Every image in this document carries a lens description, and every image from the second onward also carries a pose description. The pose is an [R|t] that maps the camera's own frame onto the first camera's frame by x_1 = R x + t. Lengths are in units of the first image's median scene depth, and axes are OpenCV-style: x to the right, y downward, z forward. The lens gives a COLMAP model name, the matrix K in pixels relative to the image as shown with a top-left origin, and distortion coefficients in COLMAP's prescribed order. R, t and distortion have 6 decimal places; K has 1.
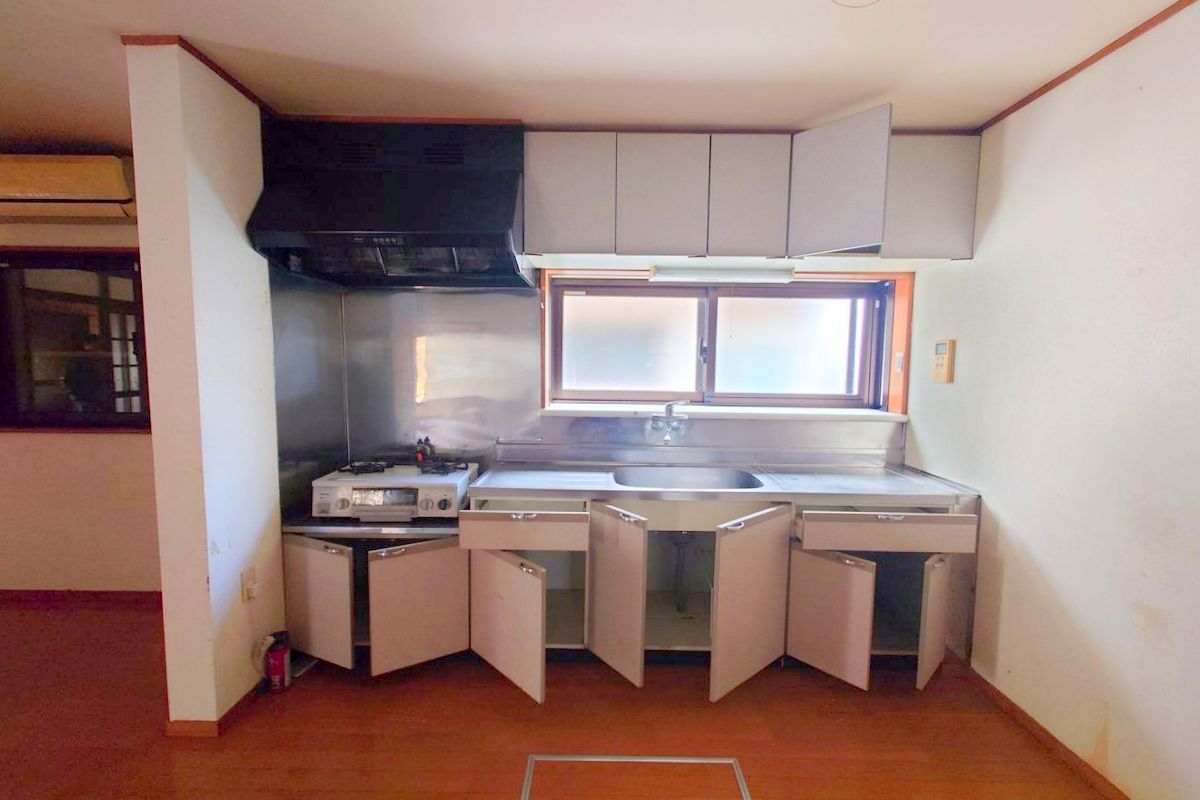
lens RADIAL K [[550.8, 0, 600.1], [0, 550.8, 414.9], [0, 0, 1]] dist [0.011483, 0.000758]
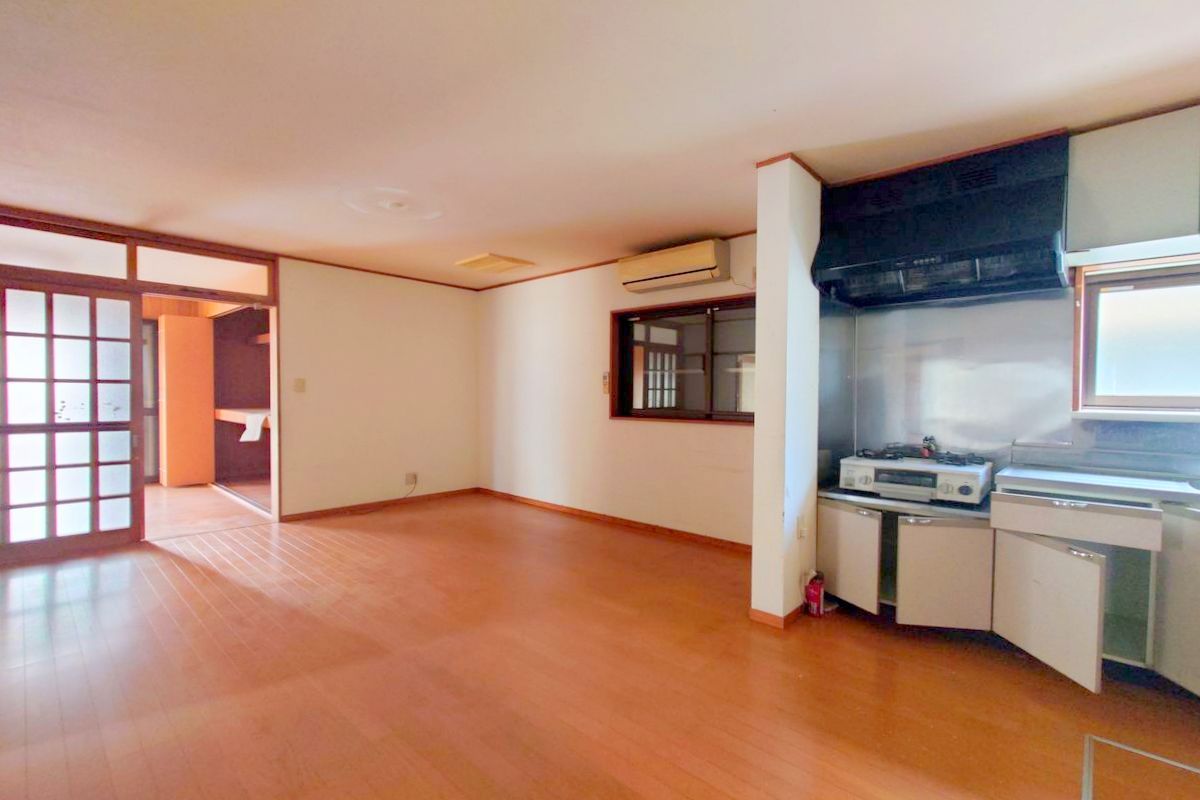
lens RADIAL K [[540.2, 0, 600.1], [0, 540.2, 402.3], [0, 0, 1]] dist [0.000621, -0.000182]
pose [[0.734824, 0.009037, -0.678198, -0.088652], [-0.063883, 0.996388, -0.055940, 0.094022], [0.675243, 0.084431, 0.732747, -0.289266]]
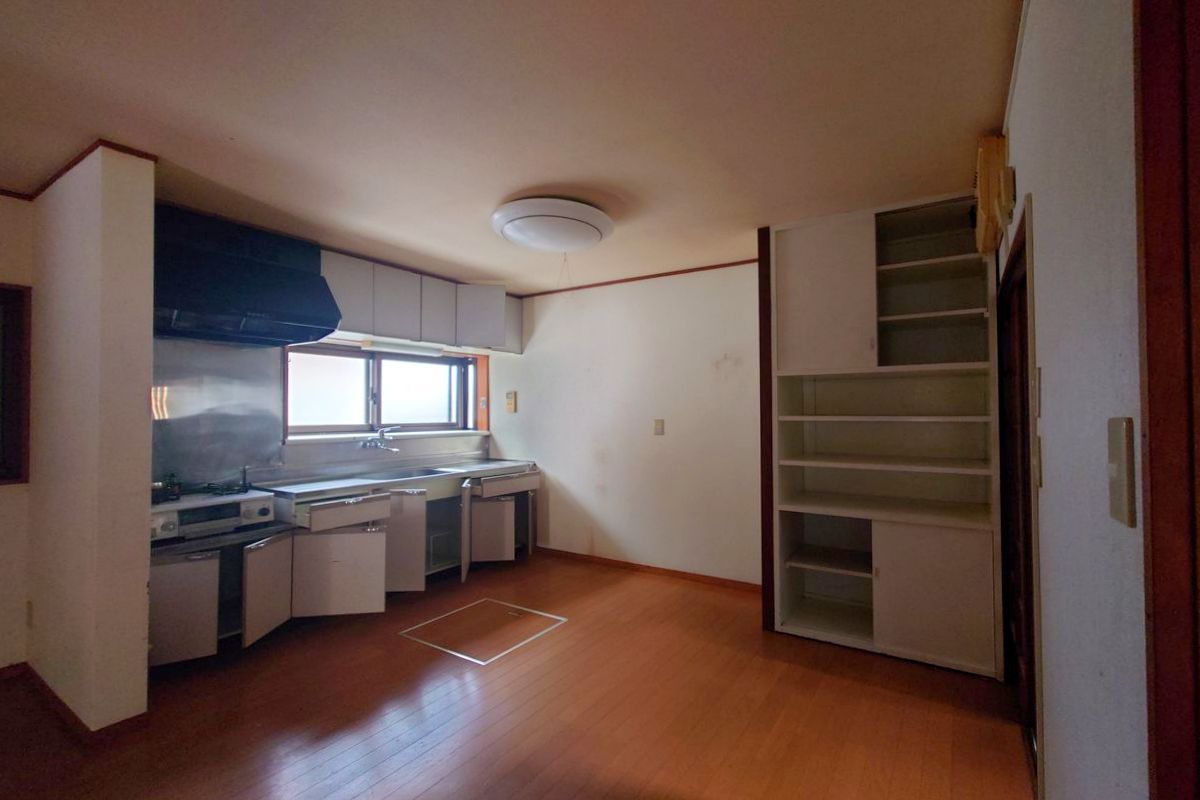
lens RADIAL K [[540.2, 0, 600.1], [0, 540.2, 402.3], [0, 0, 1]] dist [0.000621, -0.000182]
pose [[0.550508, -0.000254, 0.834830, -0.901277], [0.087675, 0.994488, -0.057513, 0.049063], [-0.830213, 0.104855, 0.547496, -0.372451]]
